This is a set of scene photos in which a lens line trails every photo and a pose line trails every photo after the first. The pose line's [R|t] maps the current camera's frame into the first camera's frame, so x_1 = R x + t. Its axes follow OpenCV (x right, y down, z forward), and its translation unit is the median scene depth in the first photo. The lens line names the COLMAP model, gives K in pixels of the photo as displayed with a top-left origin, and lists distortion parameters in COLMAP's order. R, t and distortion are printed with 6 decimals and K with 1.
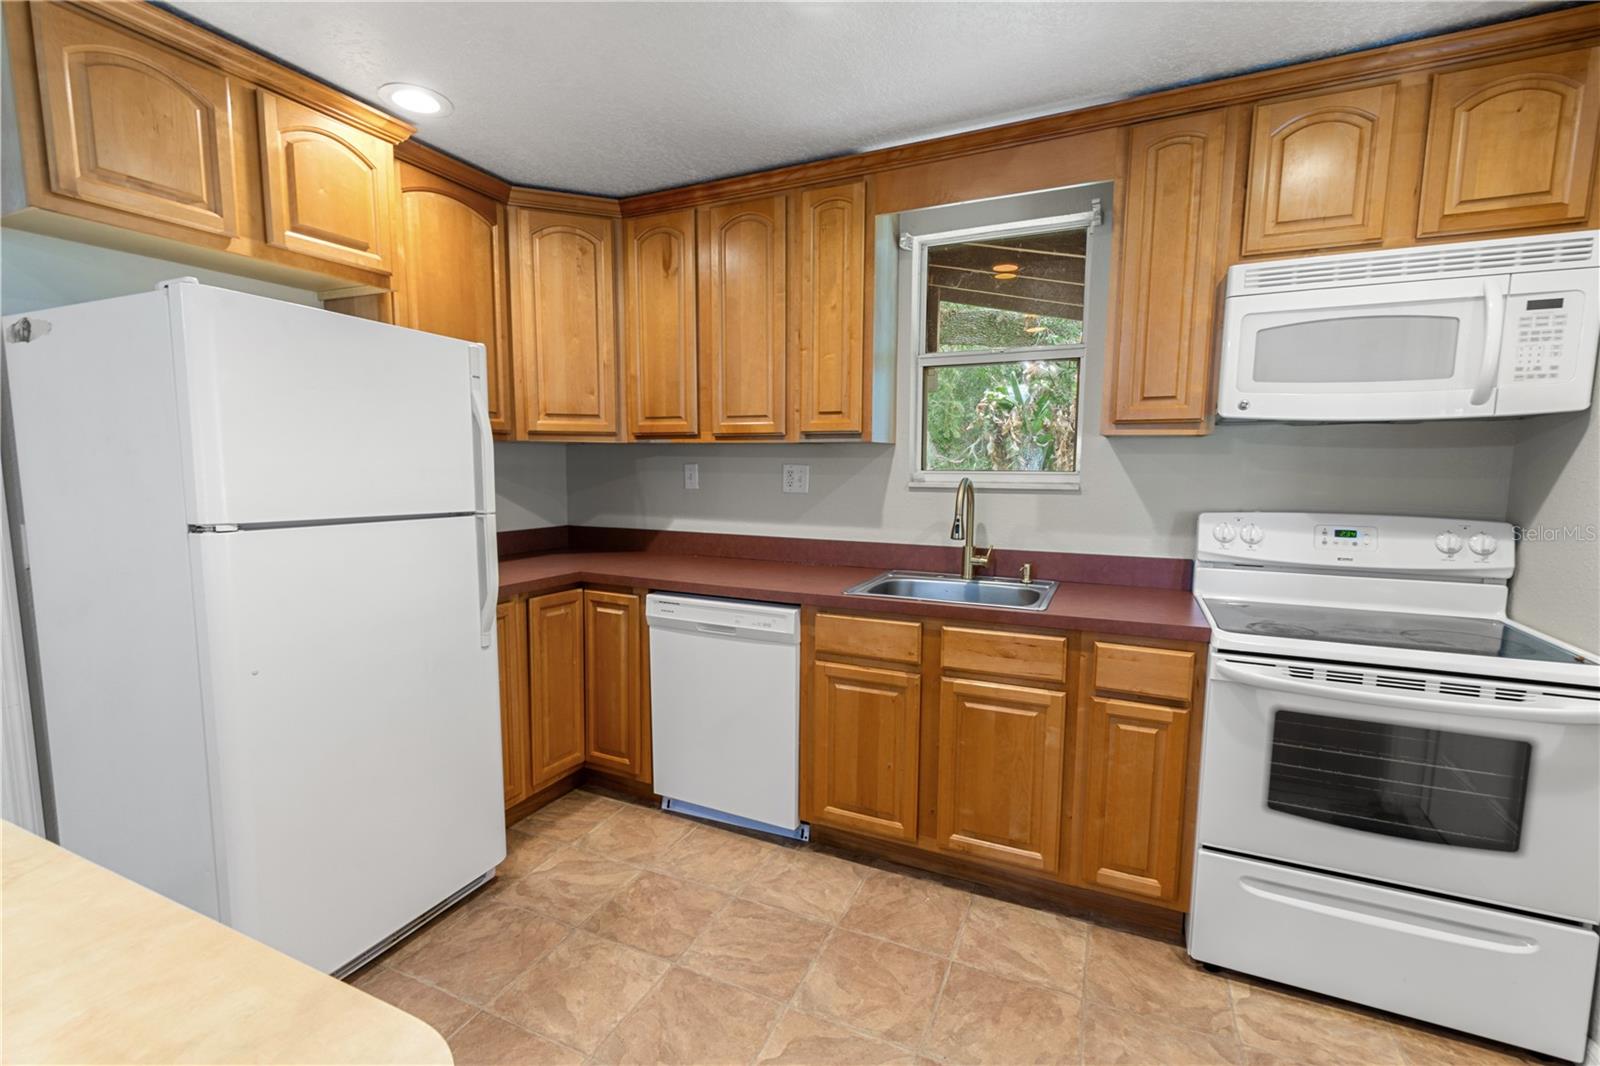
lens RADIAL K [[706.1, 0, 792.5], [0, 706.1, 542.1], [0, 0, 1]] dist [-0.000607, -0.000947]
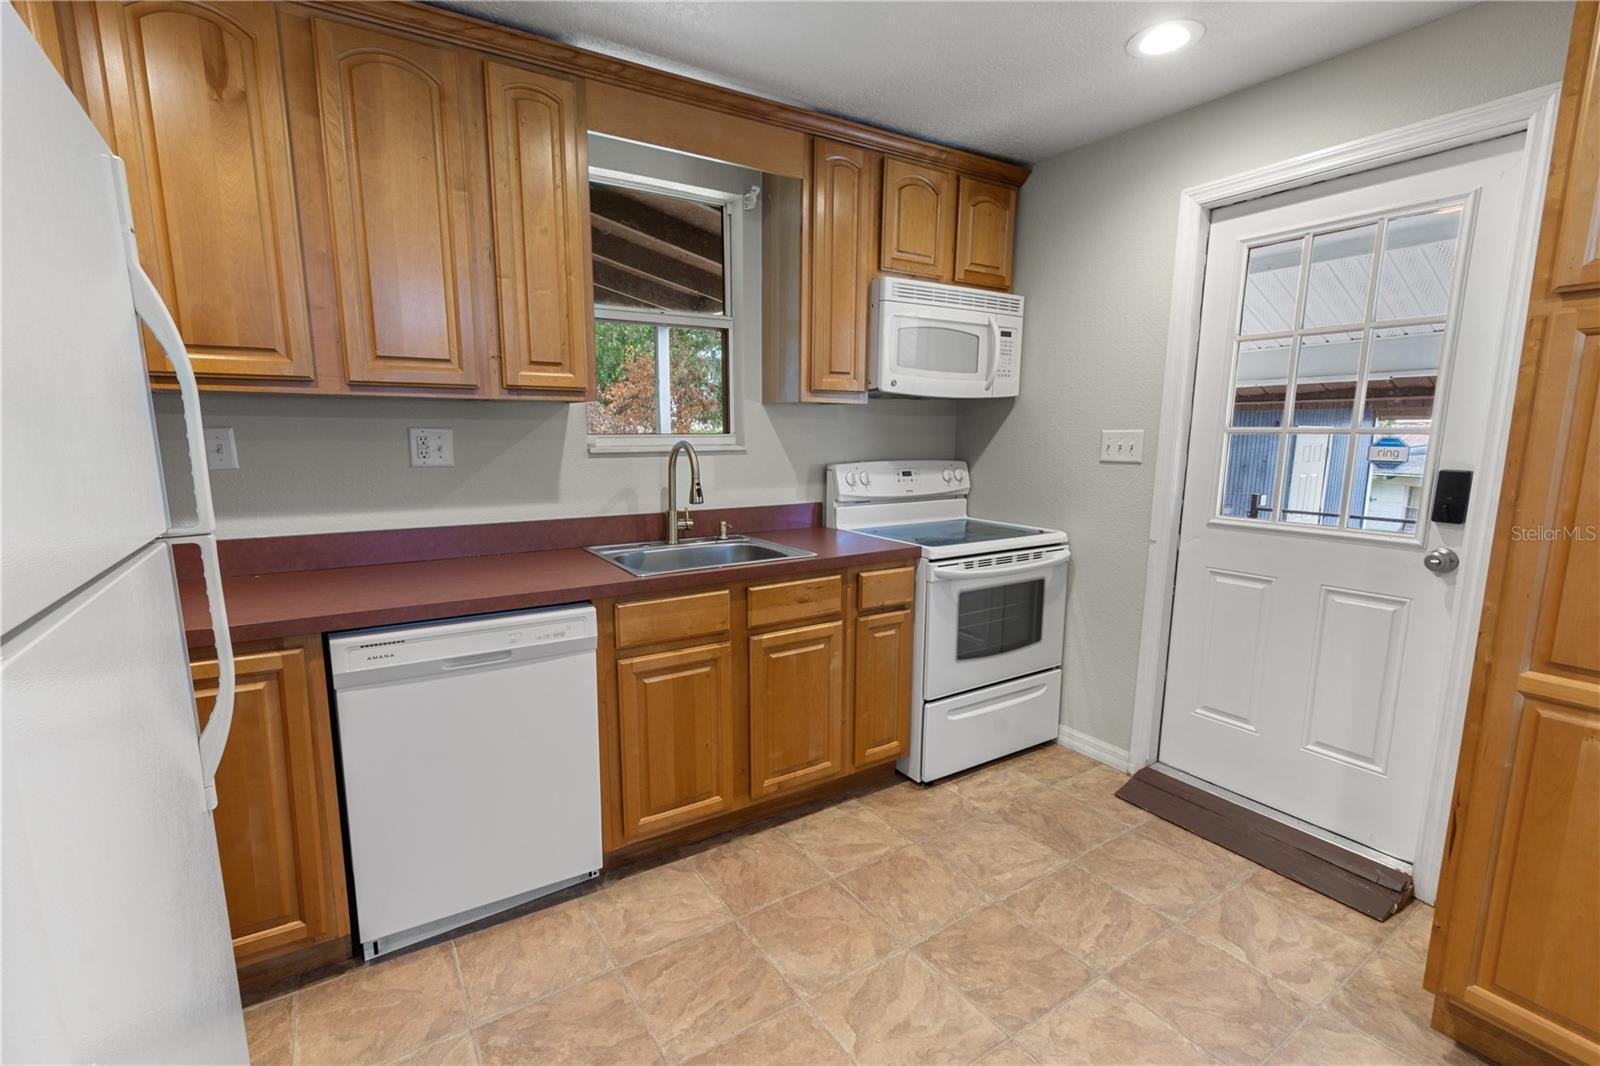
lens RADIAL K [[706.1, 0, 792.5], [0, 706.1, 542.1], [0, 0, 1]] dist [-0.000607, -0.000947]
pose [[0.535712, -0.138189, 0.833016, -0.596146], [0.094047, 0.990145, 0.103774, -0.045731], [-0.839147, 0.022750, 0.543429, 0.397332]]
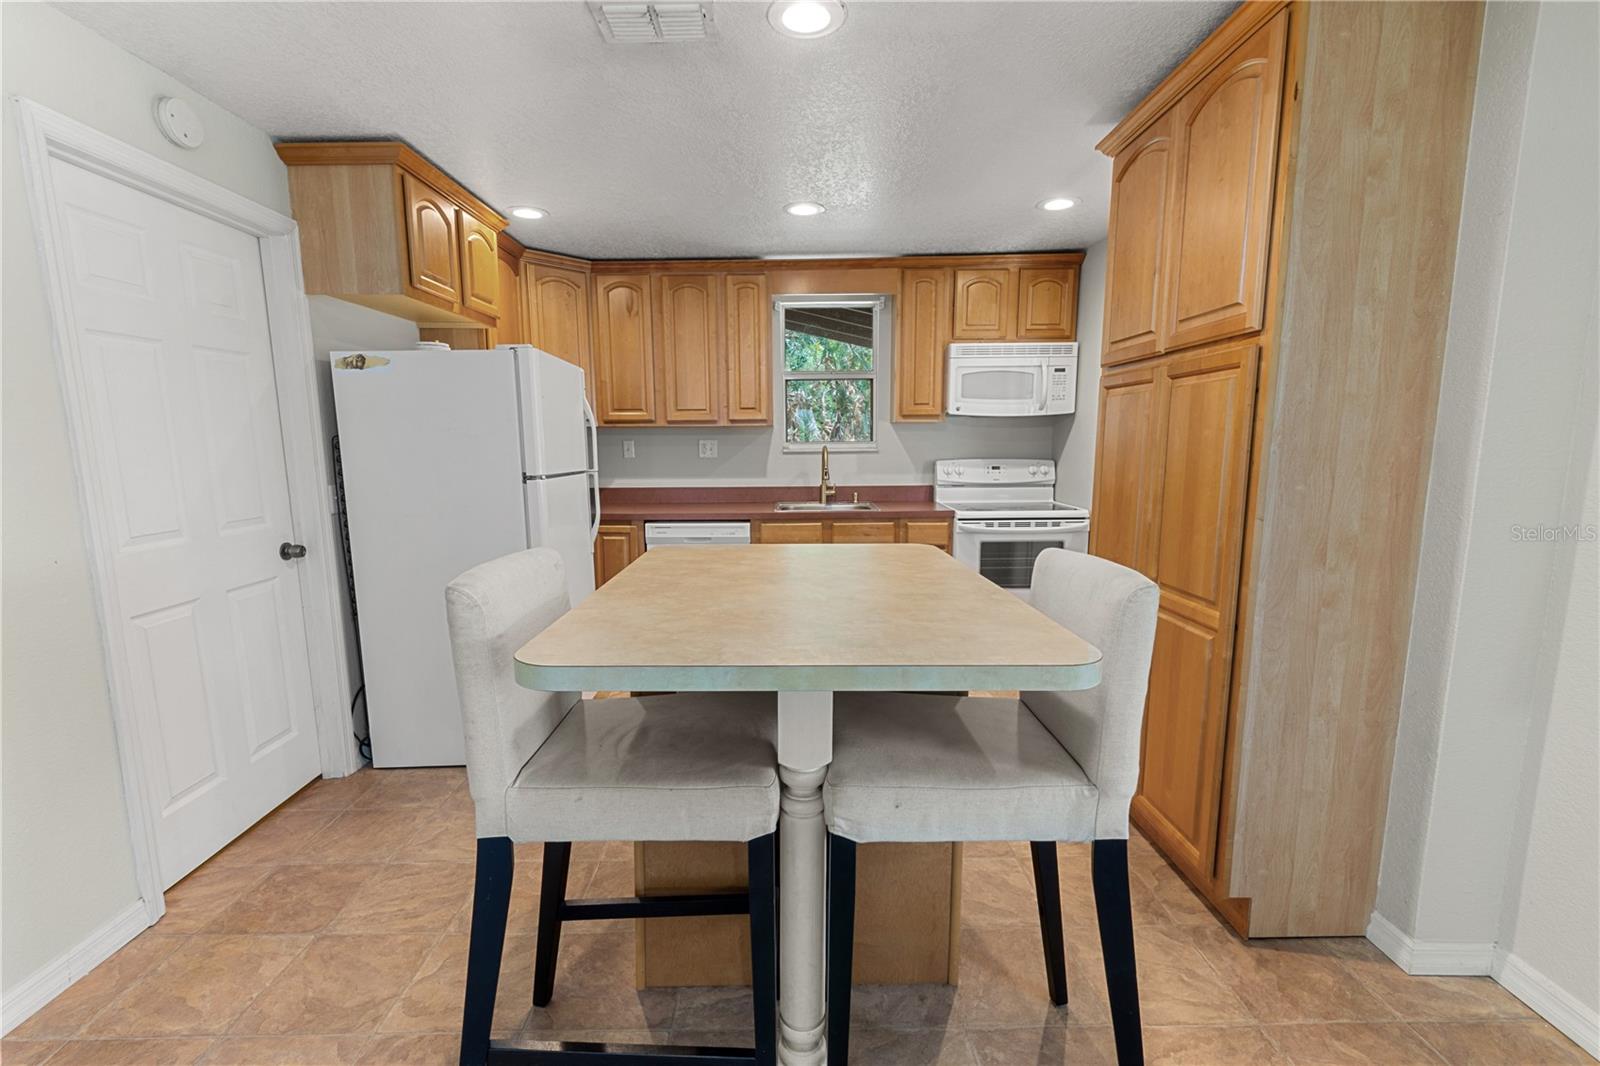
lens RADIAL K [[706.1, 0, 792.5], [0, 706.1, 542.1], [0, 0, 1]] dist [-0.000607, -0.000947]
pose [[0.902665, -0.075908, 0.423597, -0.707065], [0.061180, 0.996958, 0.048281, 0.071888], [-0.425974, -0.017666, 0.904563, -0.688931]]
